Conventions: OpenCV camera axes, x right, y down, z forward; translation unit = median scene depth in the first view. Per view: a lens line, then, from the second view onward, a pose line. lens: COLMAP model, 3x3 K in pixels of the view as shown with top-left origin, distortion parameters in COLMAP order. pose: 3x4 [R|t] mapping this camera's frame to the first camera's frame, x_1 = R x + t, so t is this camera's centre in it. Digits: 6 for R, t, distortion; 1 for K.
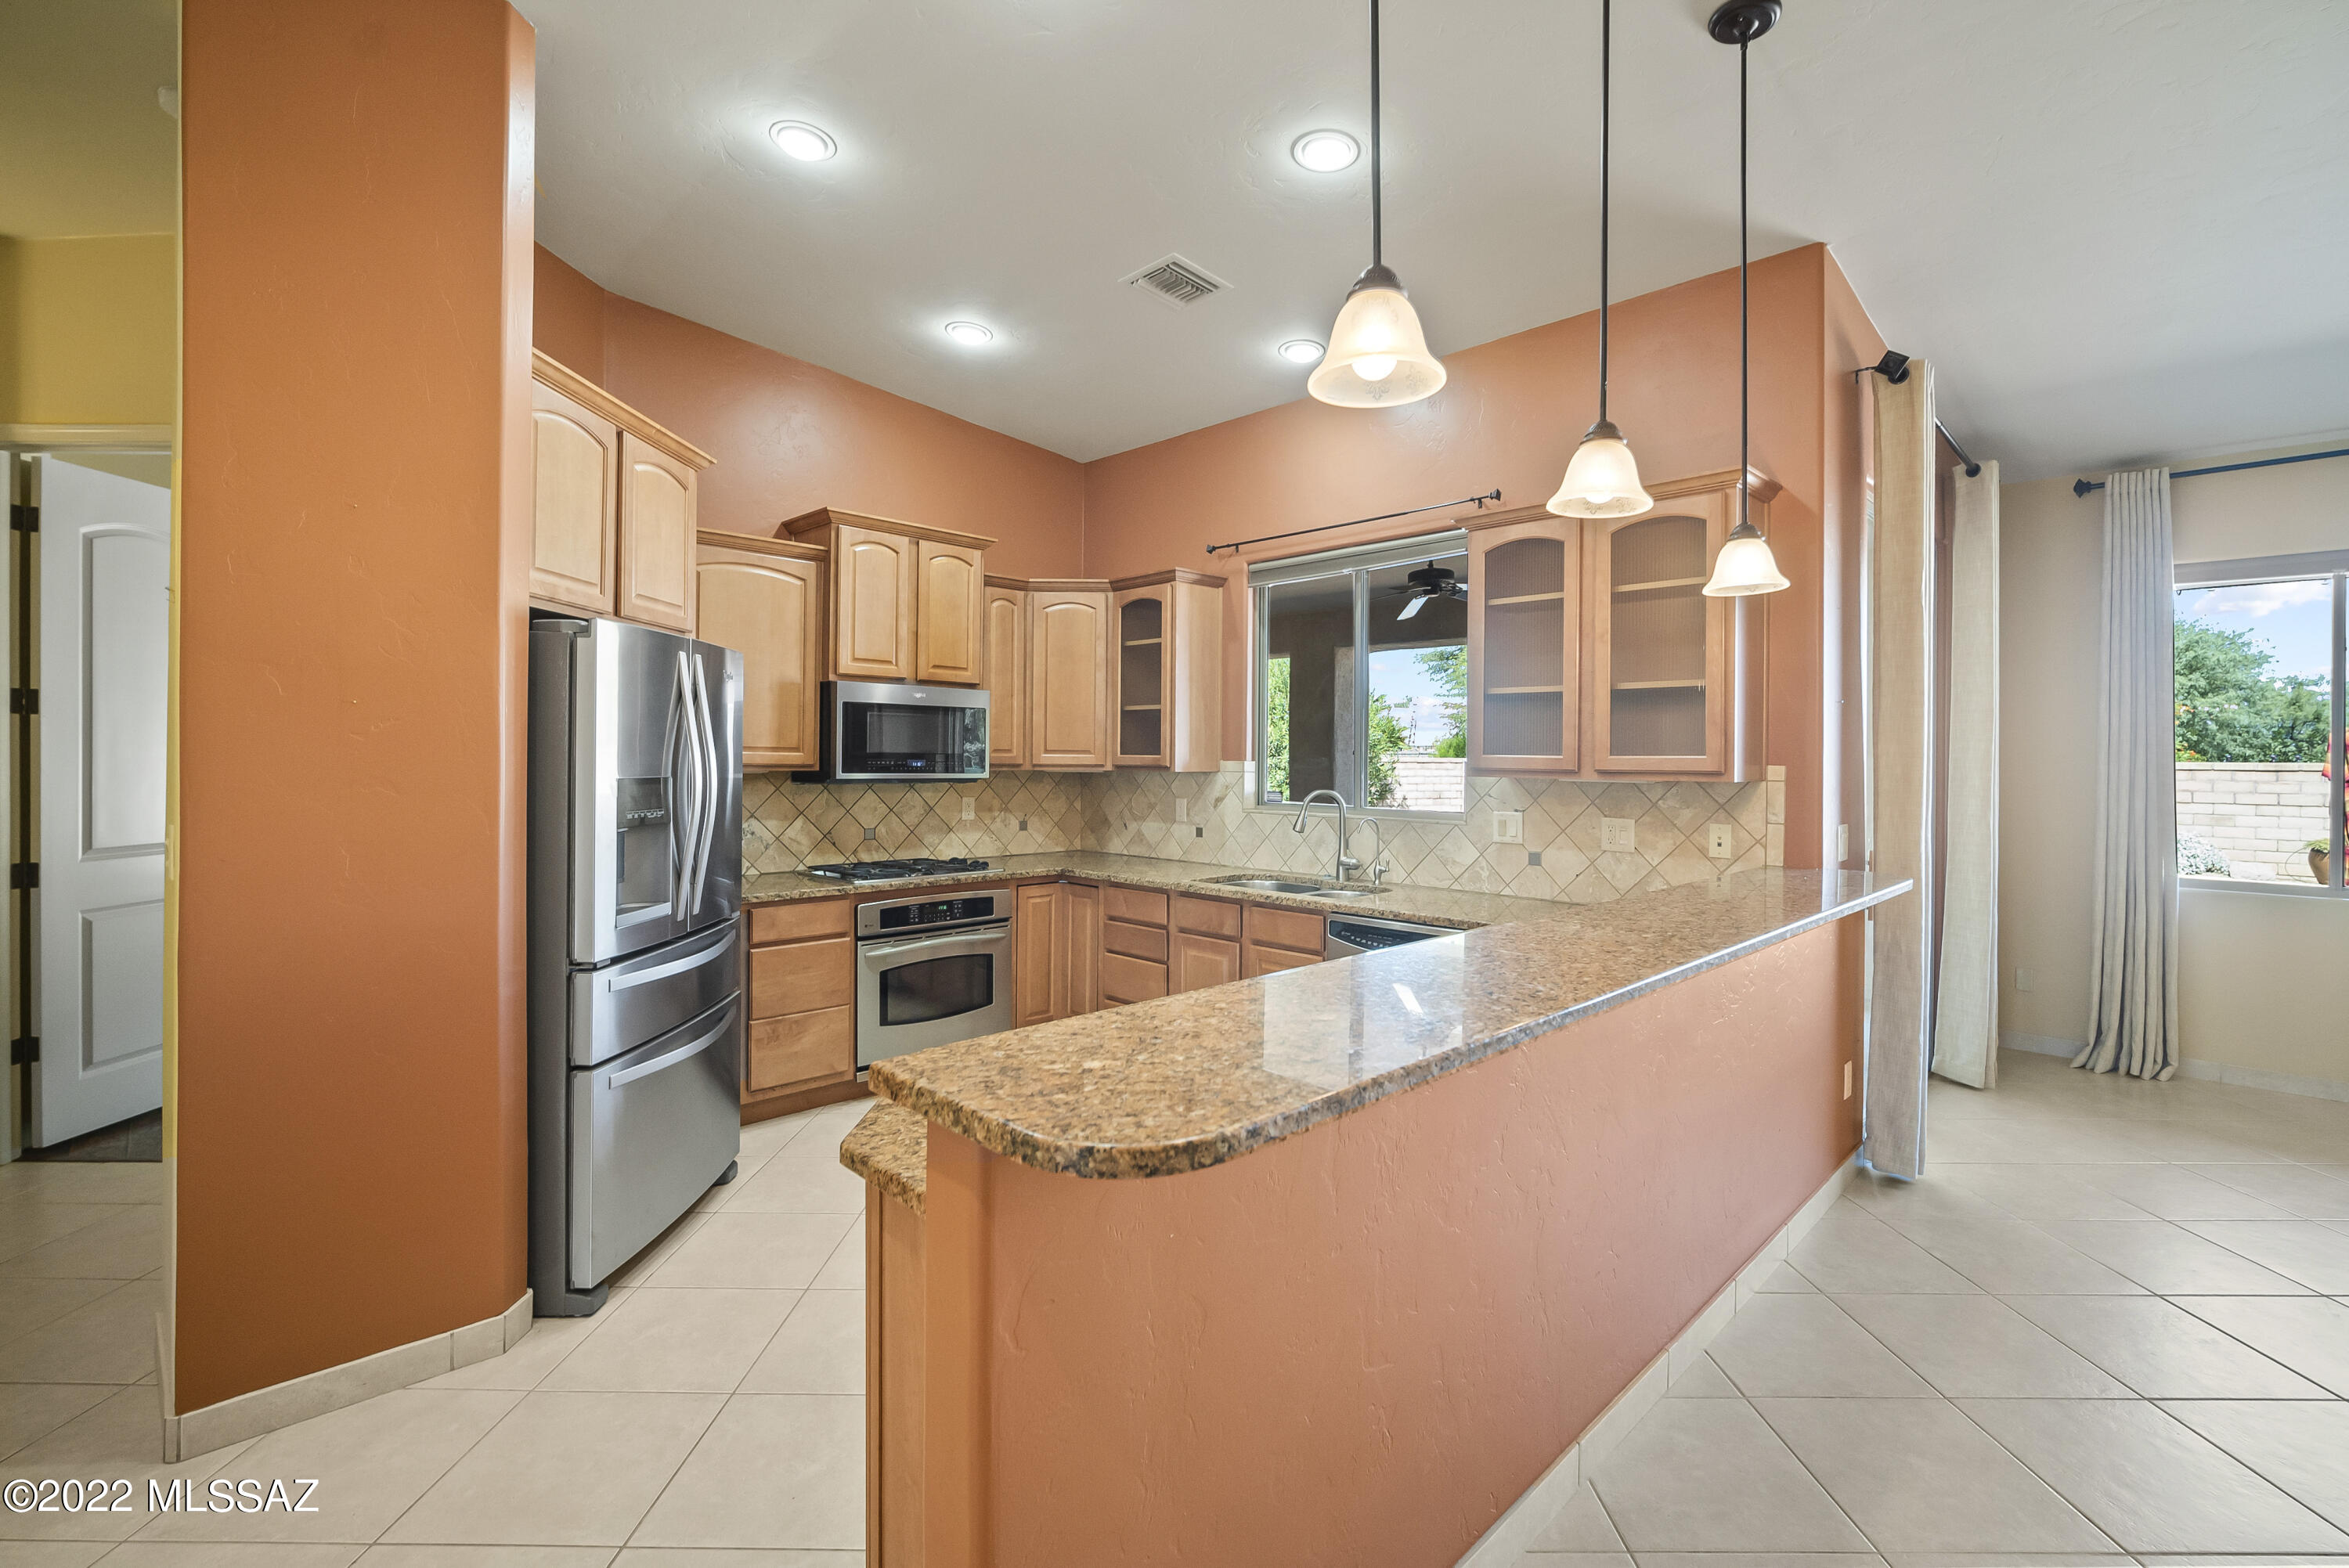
lens RADIAL K [[1037.8, 0, 1187.0], [0, 1037.8, 766.2], [0, 0, 1]] dist [-0.008196, 0.000038]
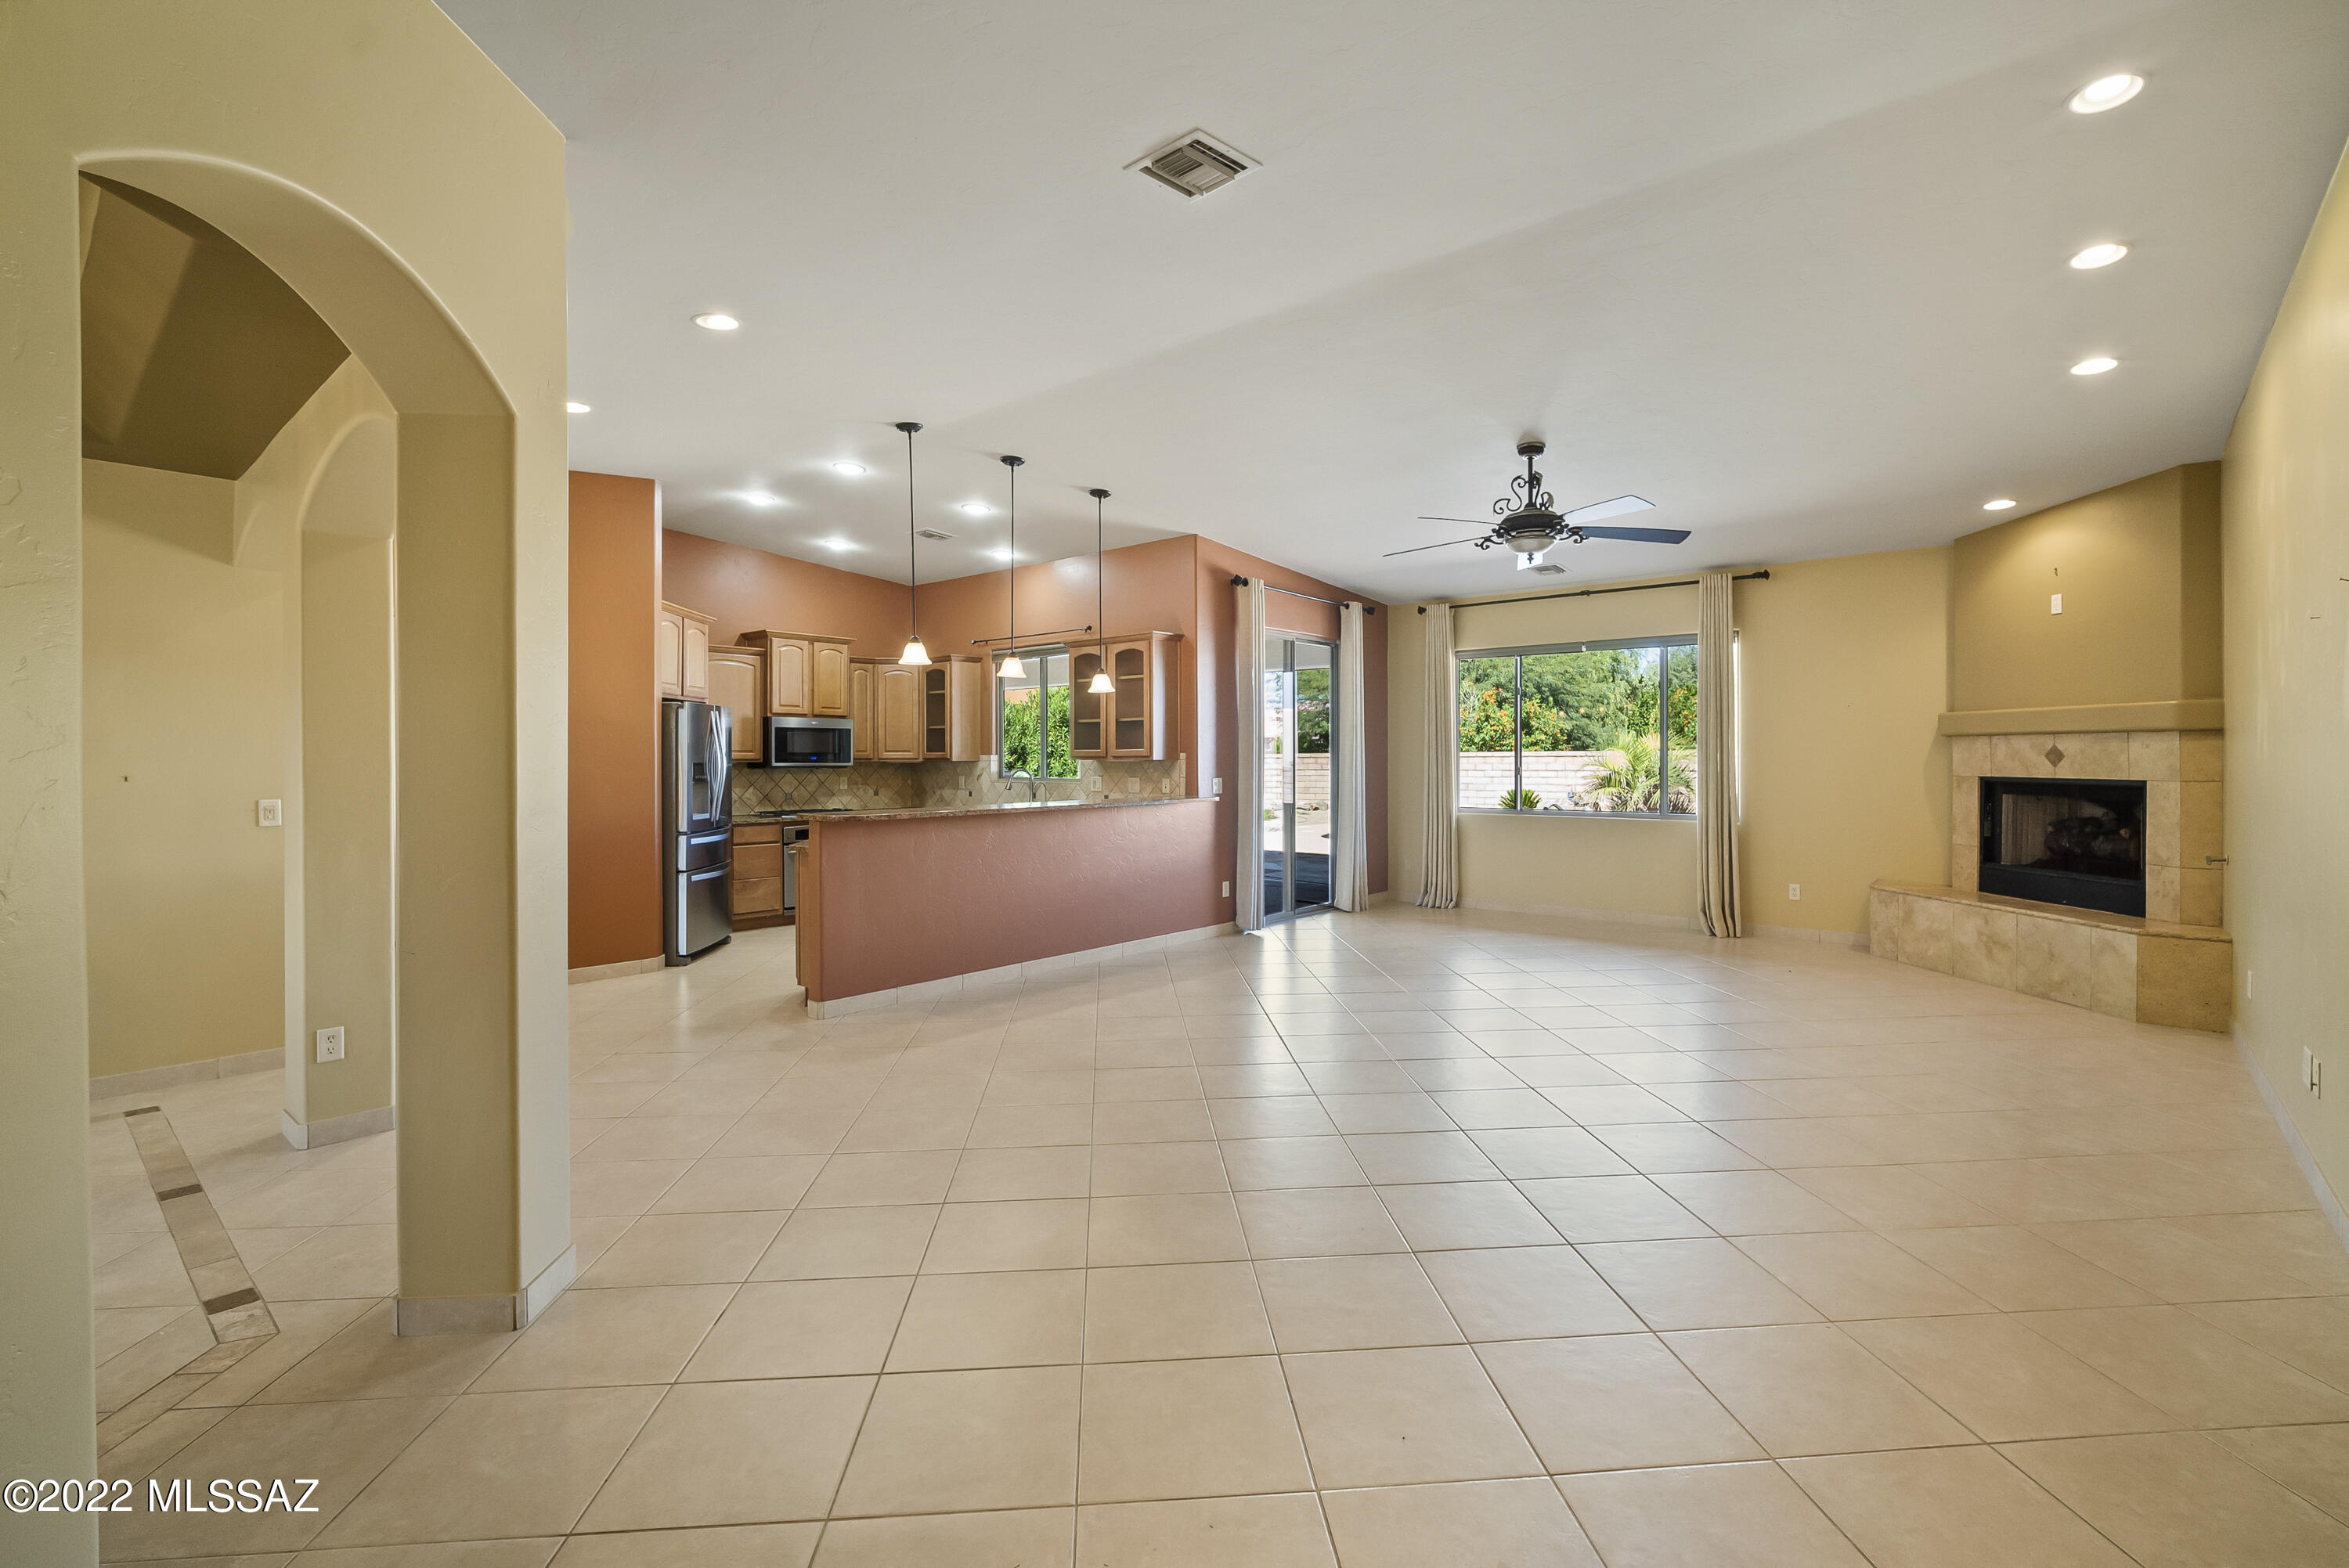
lens RADIAL K [[1058.9, 0, 1181.4], [0, 1058.9, 761.2], [0, 0, 1]] dist [-0.001750, -0.000106]
pose [[0.997440, -0.012375, 0.070423, 0.283033], [0.012687, 0.999912, -0.003985, 0.019699], [-0.070368, 0.004868, 0.997509, -1.012475]]
